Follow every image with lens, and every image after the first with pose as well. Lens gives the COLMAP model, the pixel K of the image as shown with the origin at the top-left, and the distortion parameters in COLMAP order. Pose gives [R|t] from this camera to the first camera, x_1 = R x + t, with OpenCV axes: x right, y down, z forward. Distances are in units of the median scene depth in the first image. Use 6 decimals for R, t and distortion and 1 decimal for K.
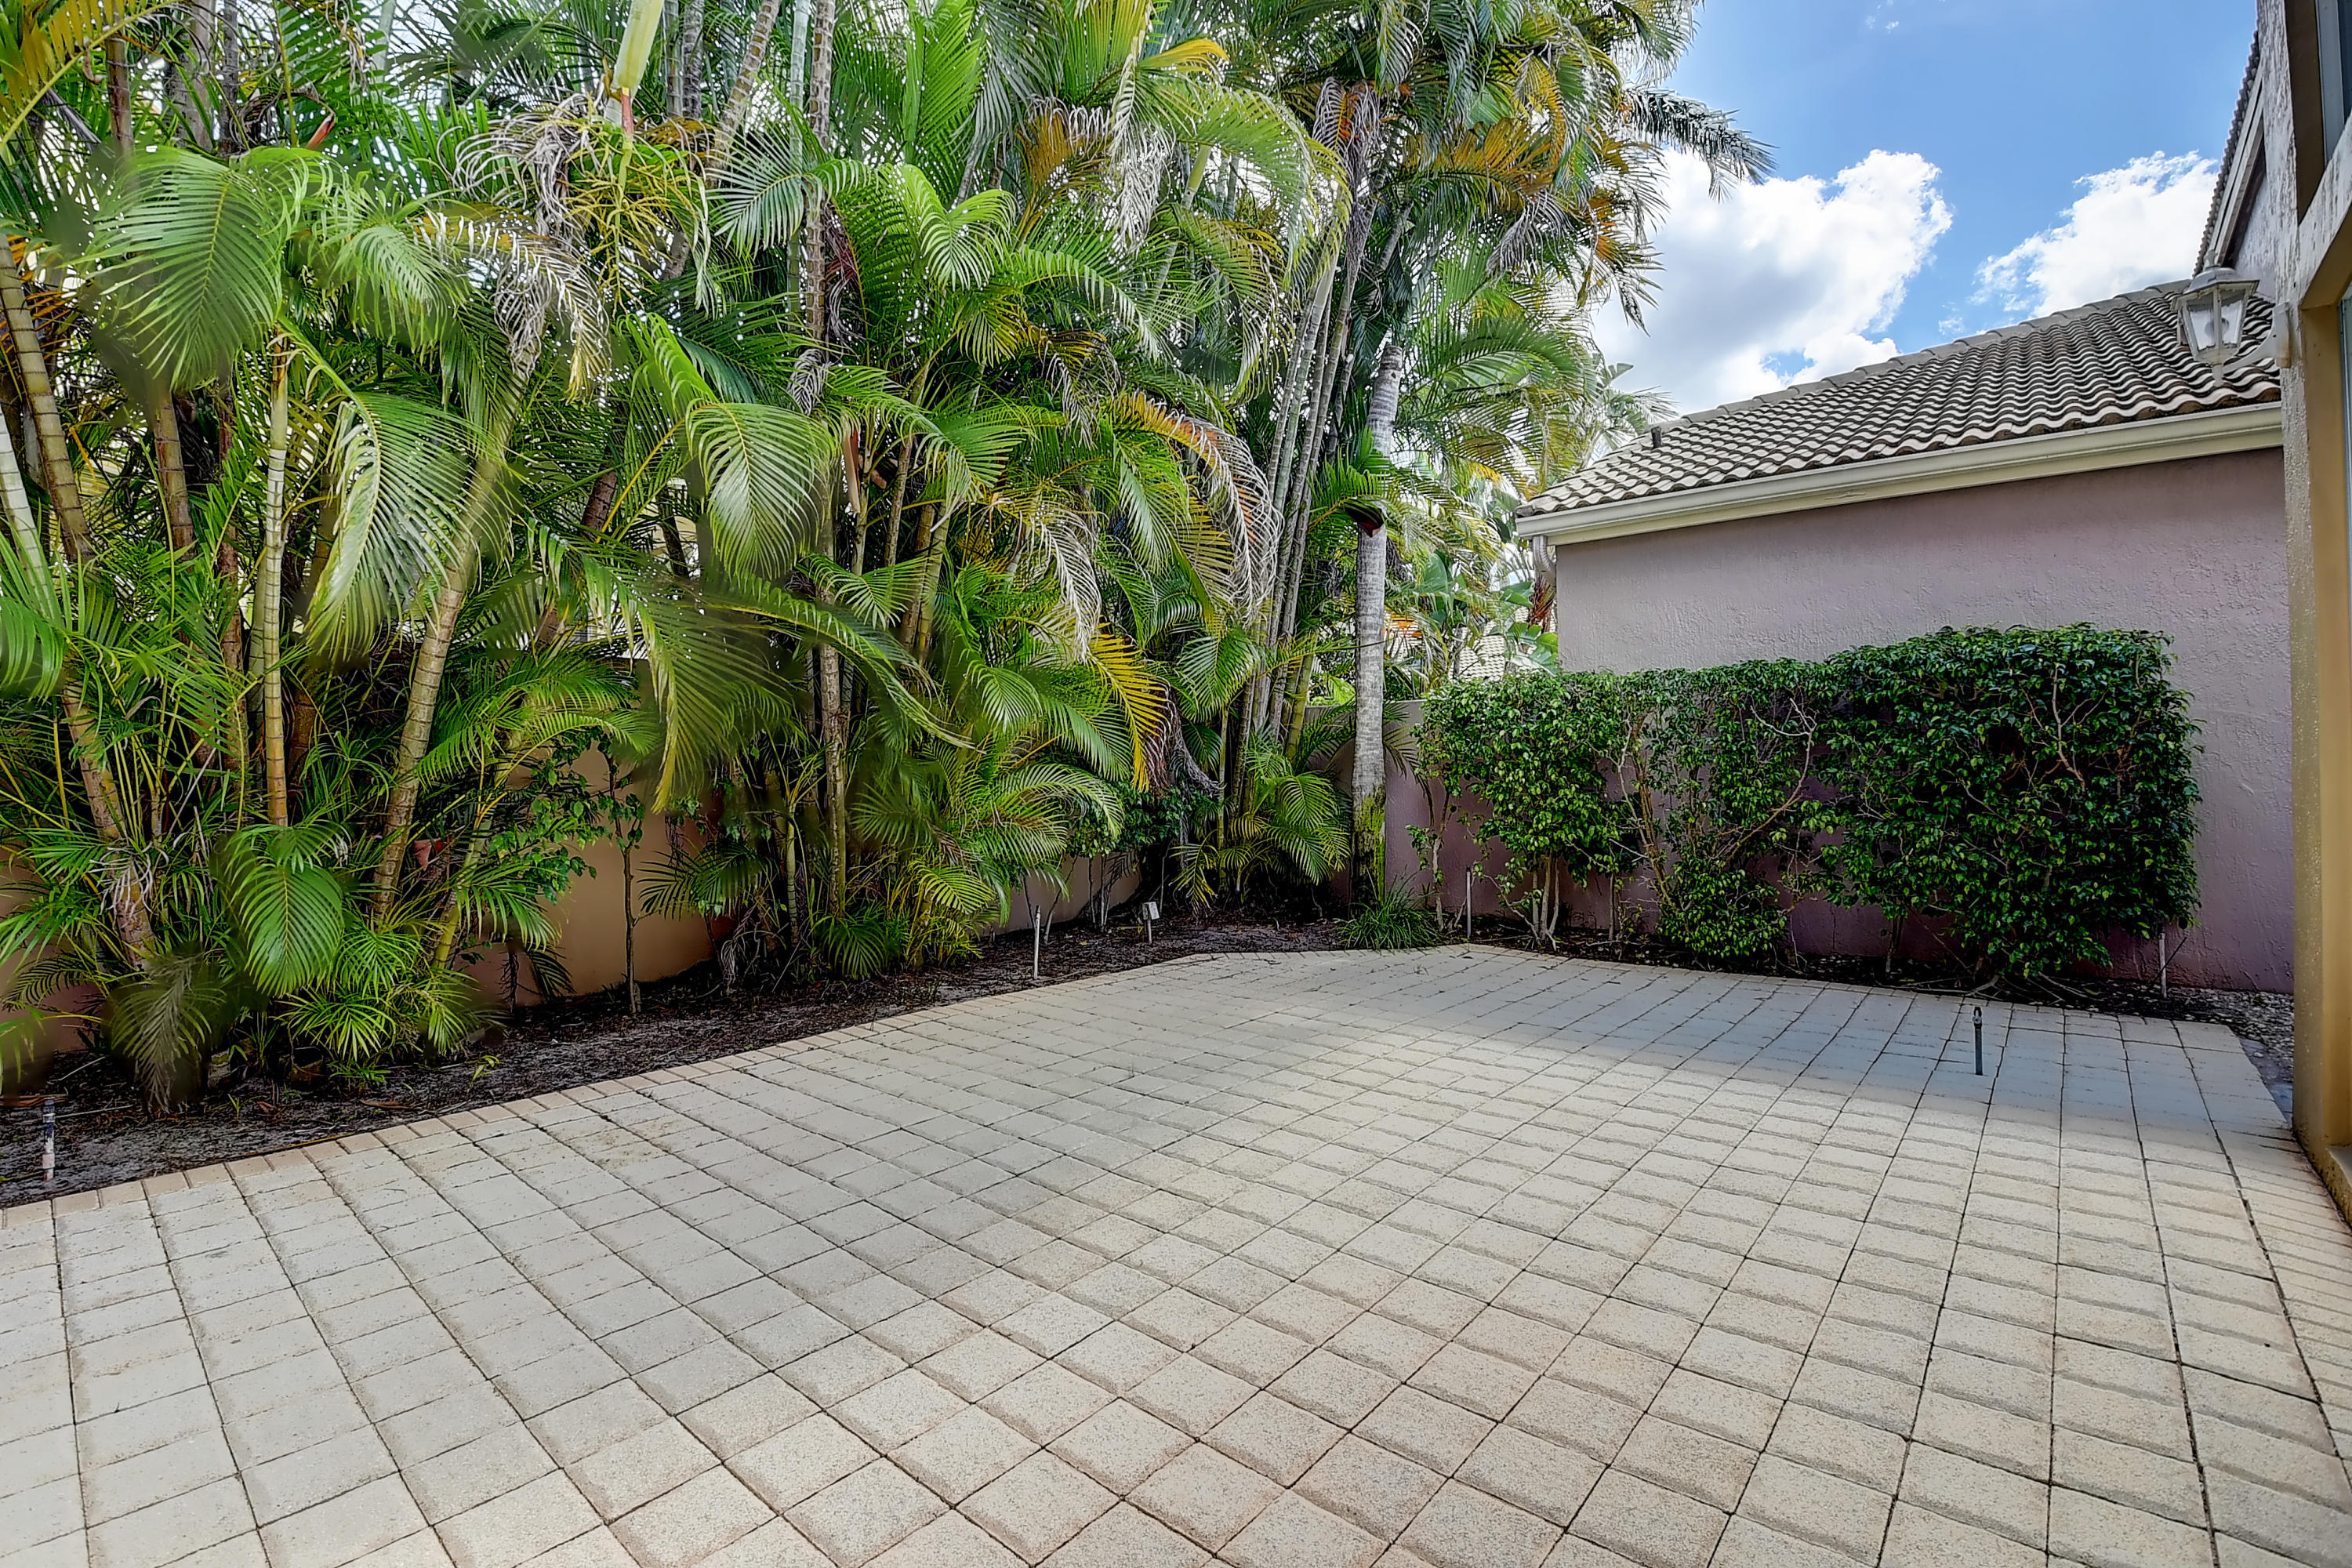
lens RADIAL K [[1034.8, 0, 1173.2], [0, 1034.8, 777.5], [0, 0, 1]] dist [-0.007297, -0.003618]
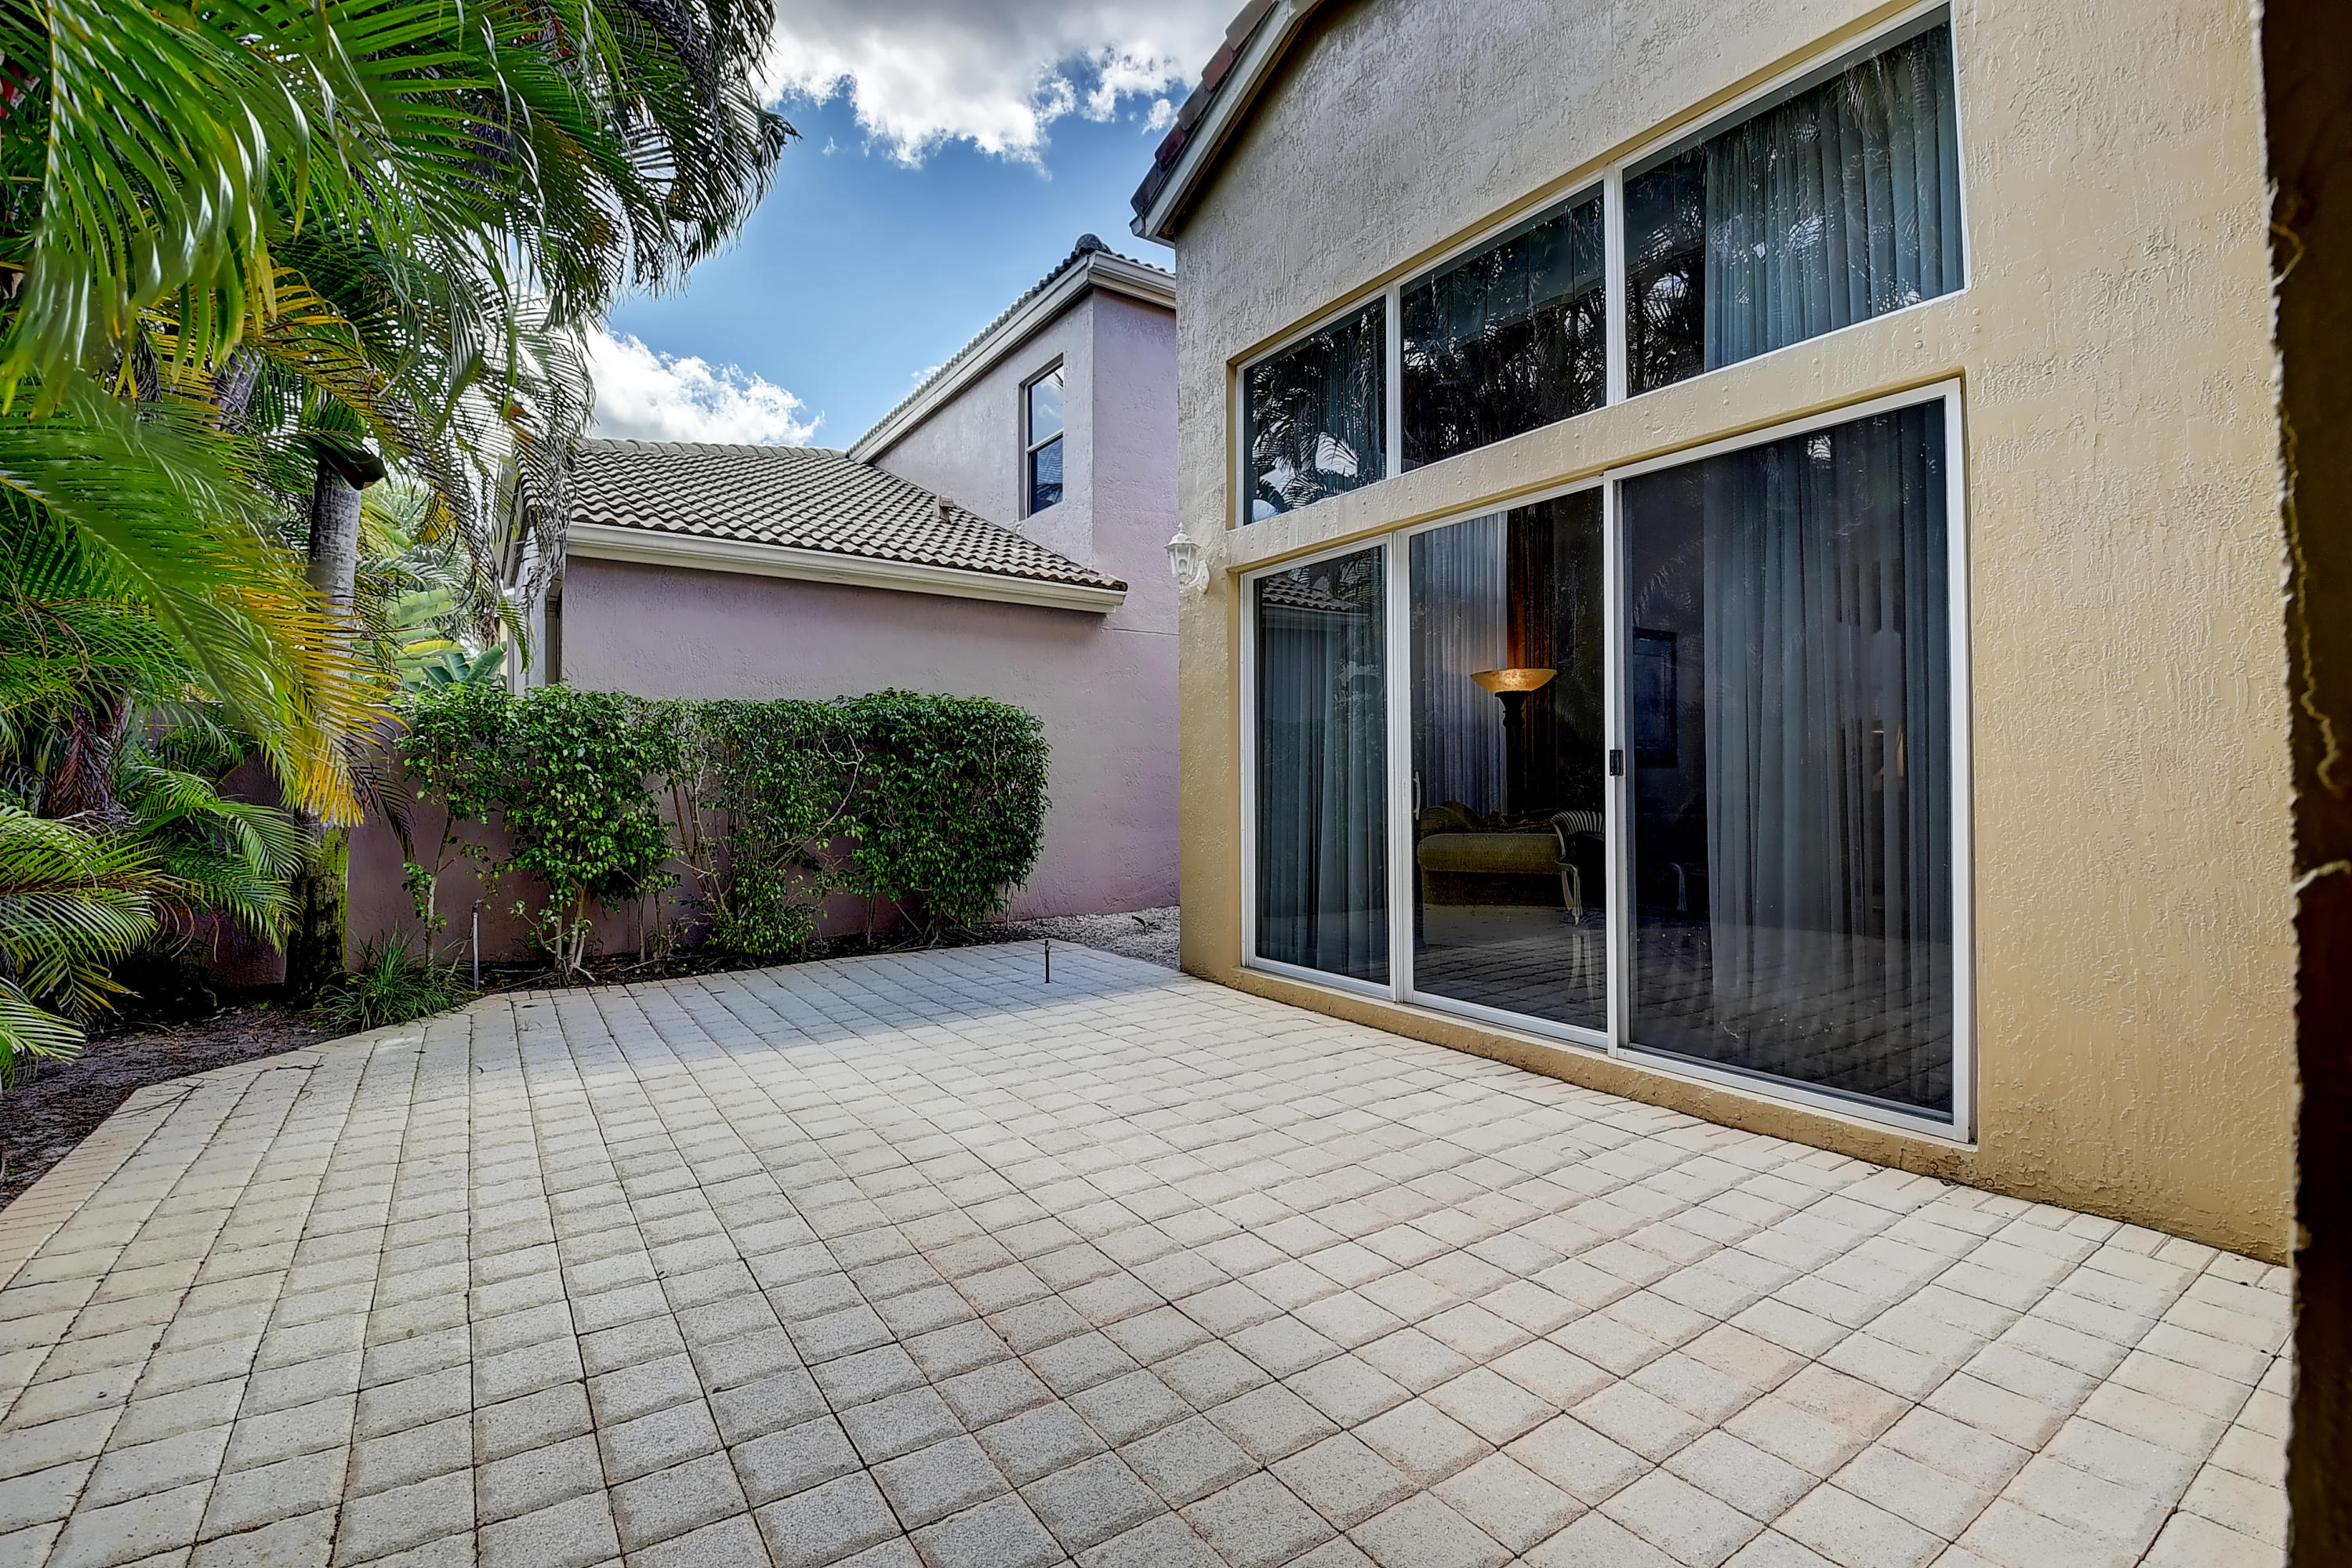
lens RADIAL K [[1034.8, 0, 1164.3], [0, 1034.8, 773.1], [0, 0, 1]] dist [-0.007297, -0.003618]
pose [[0.257798, 0.014693, 0.966087, -0.628887], [0.011420, 0.999768, -0.018252, -0.002906], [-0.966131, 0.015738, 0.257570, 0.362685]]
